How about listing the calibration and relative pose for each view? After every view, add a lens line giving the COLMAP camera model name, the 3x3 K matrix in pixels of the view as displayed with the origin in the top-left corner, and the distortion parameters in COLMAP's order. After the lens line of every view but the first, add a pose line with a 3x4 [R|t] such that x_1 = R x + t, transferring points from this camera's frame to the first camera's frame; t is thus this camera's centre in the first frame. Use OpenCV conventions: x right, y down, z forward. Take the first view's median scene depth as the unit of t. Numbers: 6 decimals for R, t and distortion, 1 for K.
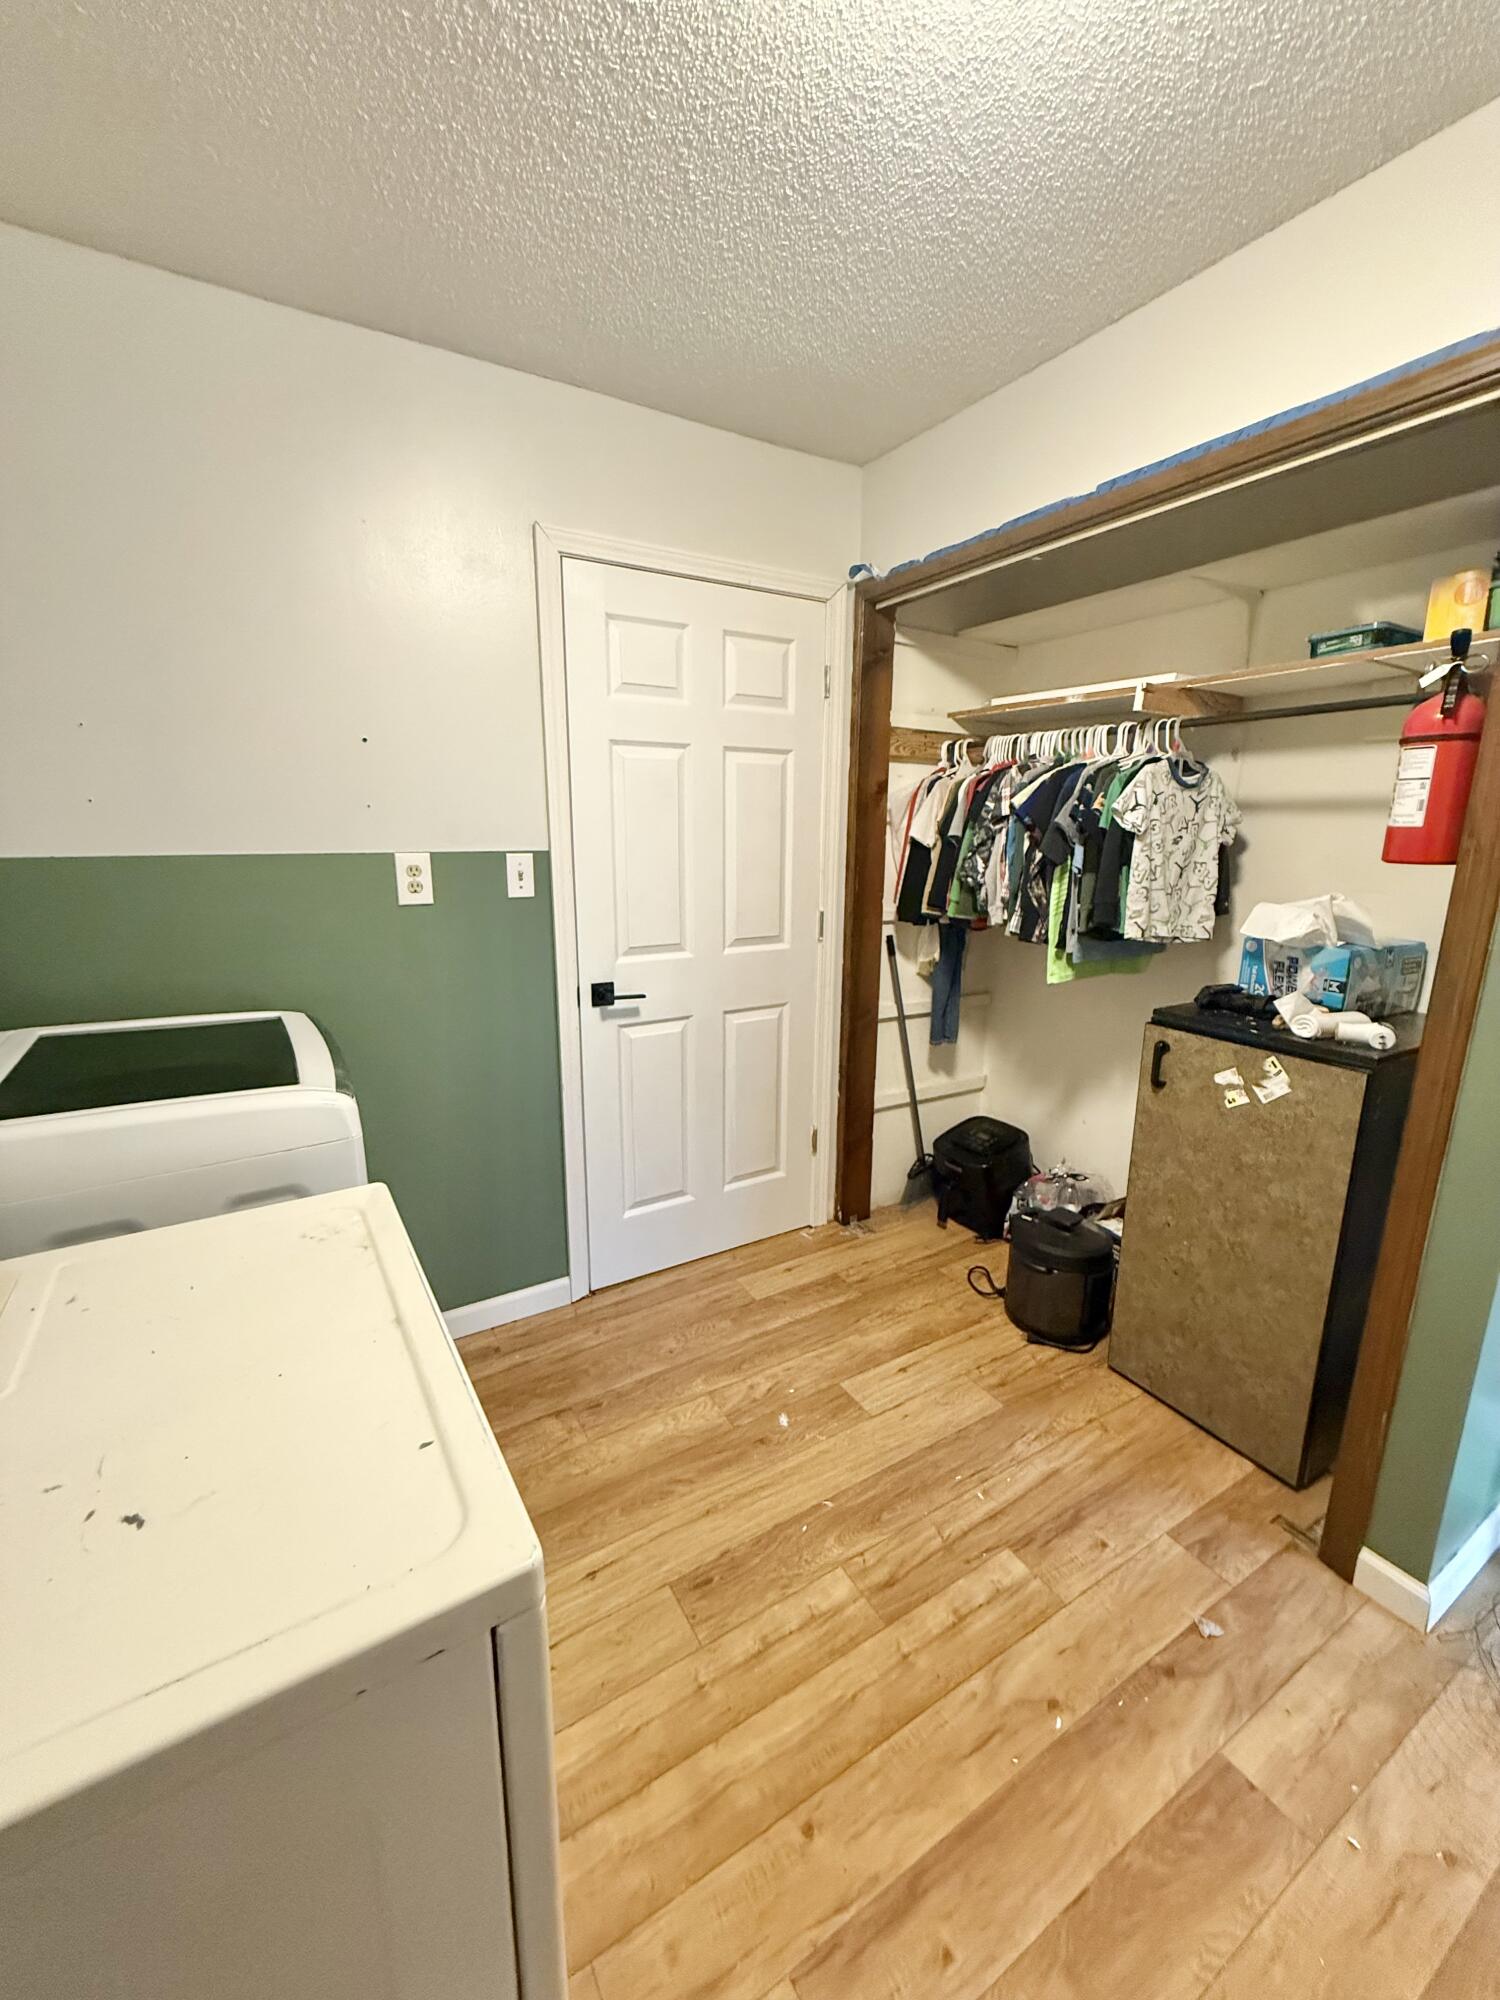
lens RADIAL K [[800.5, 0, 737.3], [0, 800.5, 996.8], [0, 0, 1]] dist [-0.000224, 0.000166]
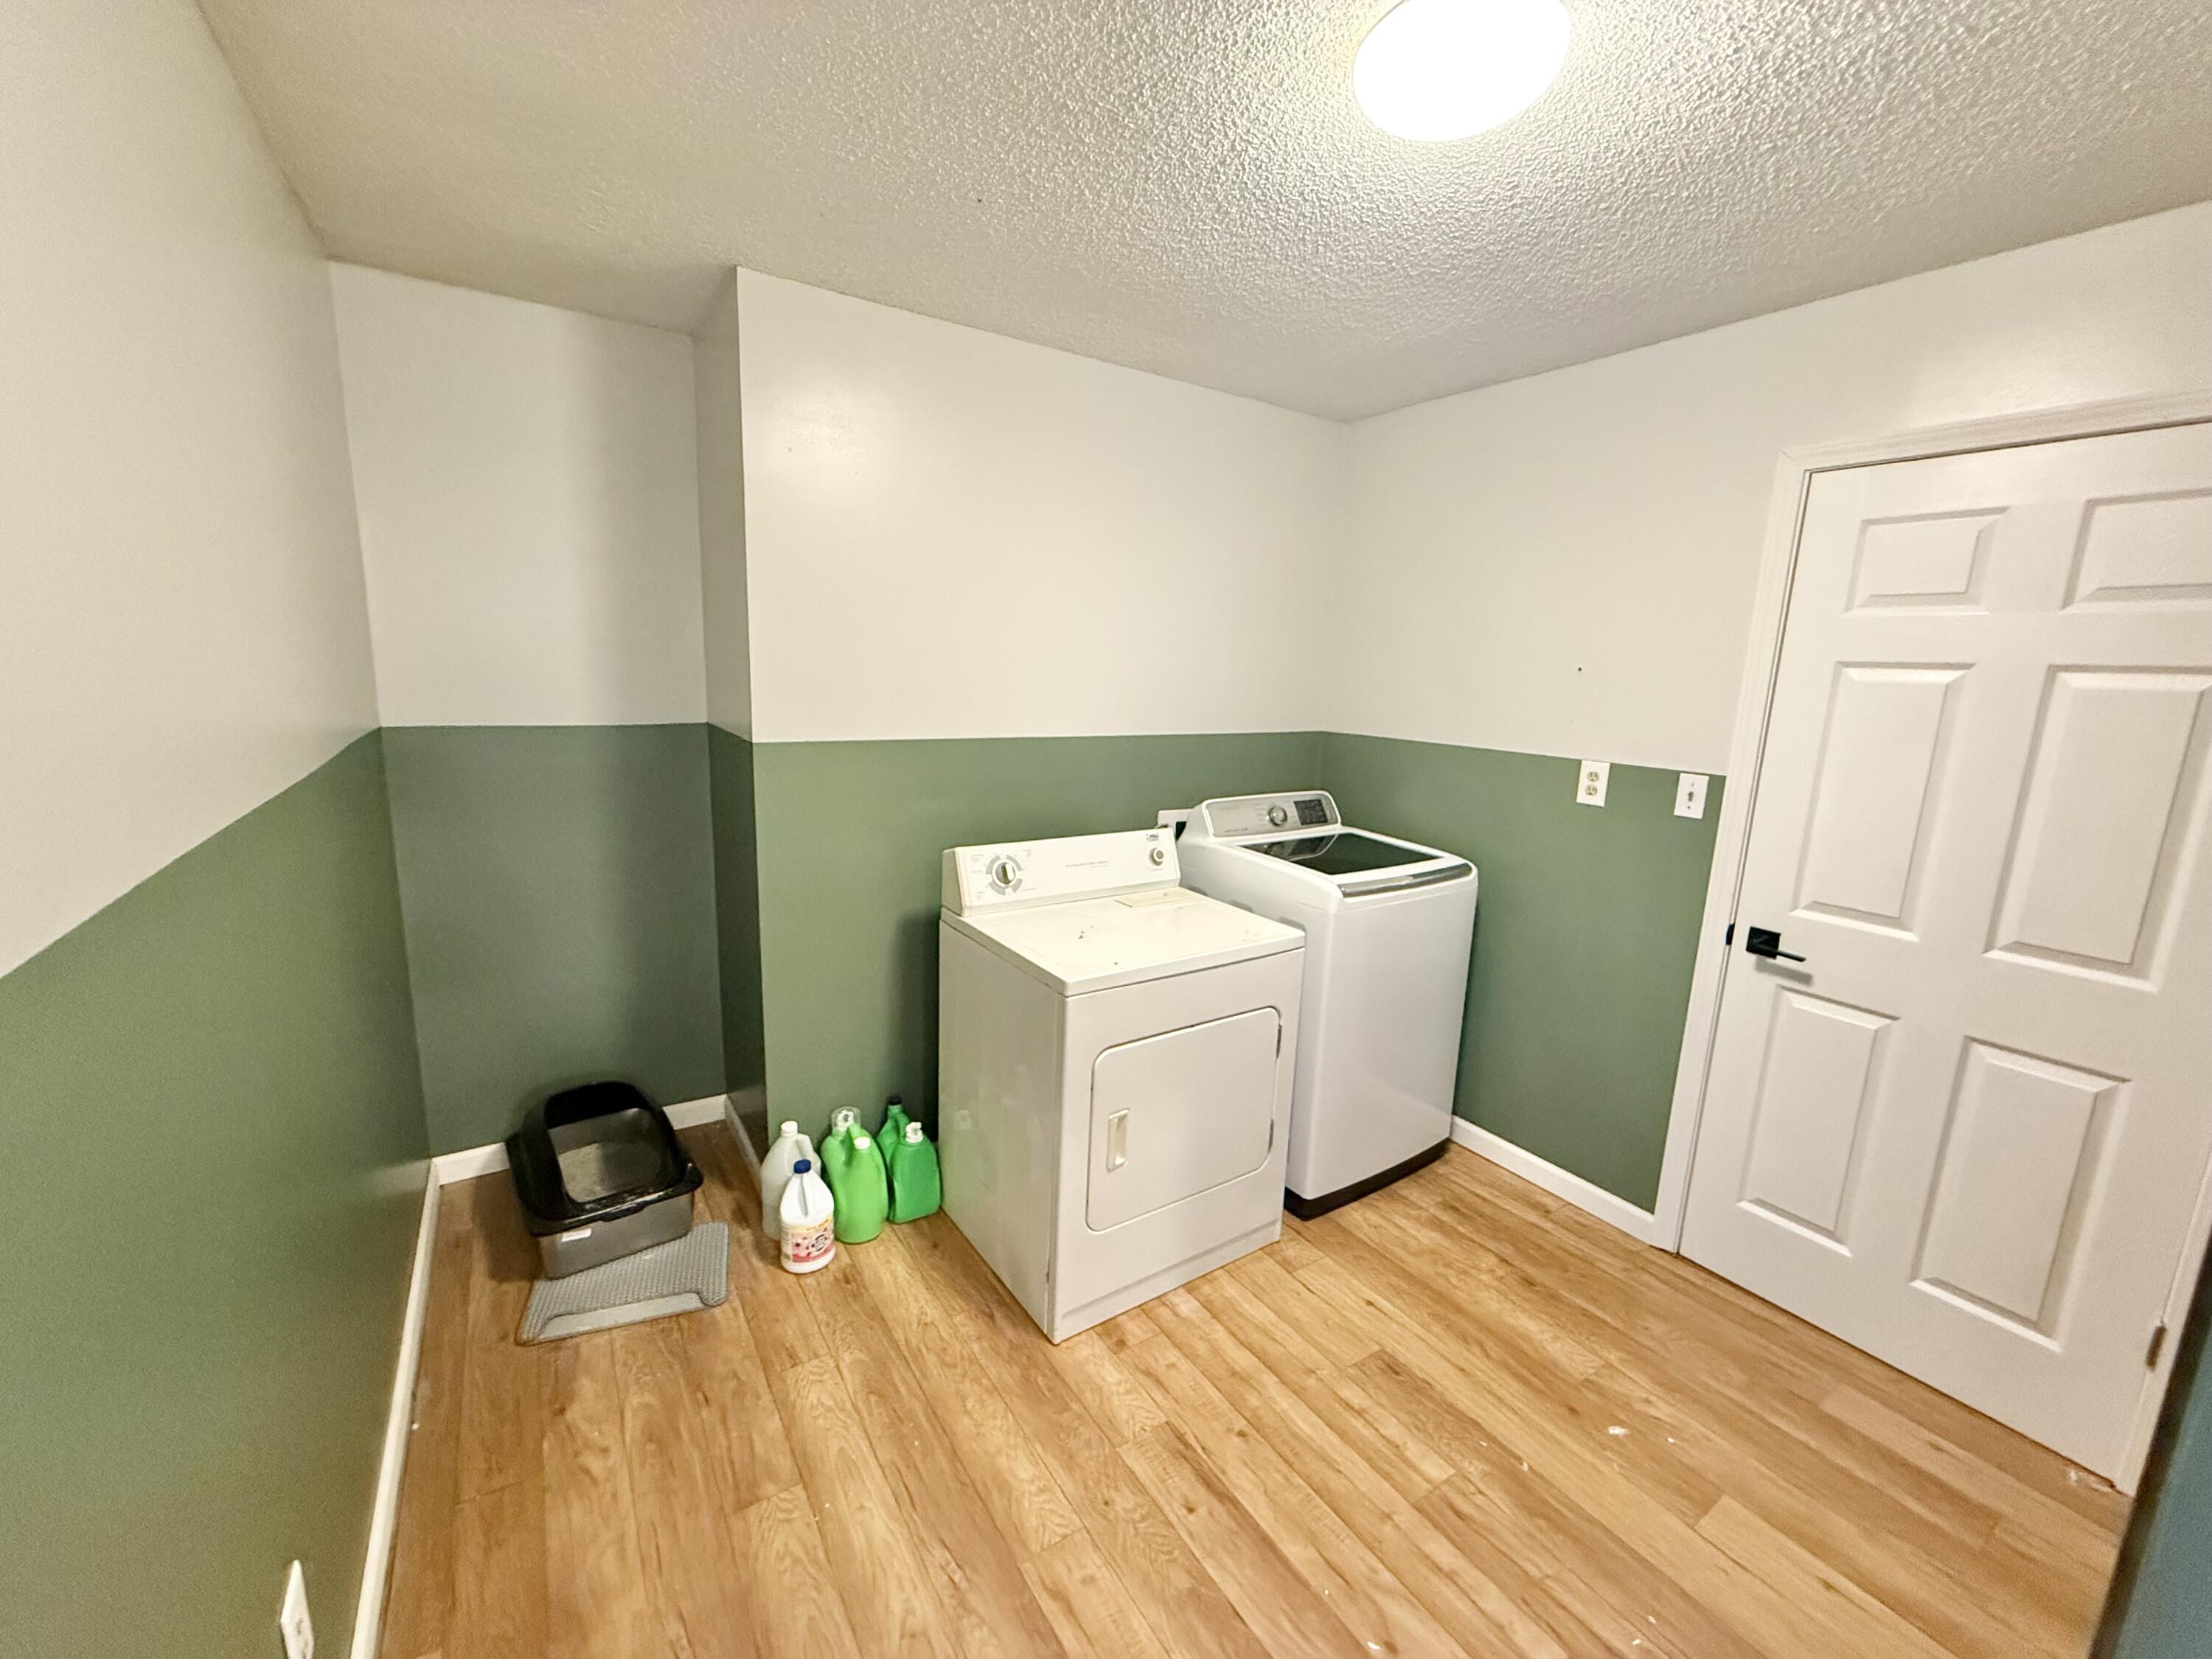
lens RADIAL K [[885.4, 0, 1116.3], [0, 885.4, 826.0], [0, 0, 1]] dist [-0.000224, 0.000166]
pose [[0.052124, 0.179219, -0.982428, 0.847117], [-0.246611, 0.955607, 0.161242, -0.124560], [0.967712, 0.233873, 0.094007, 0.215883]]
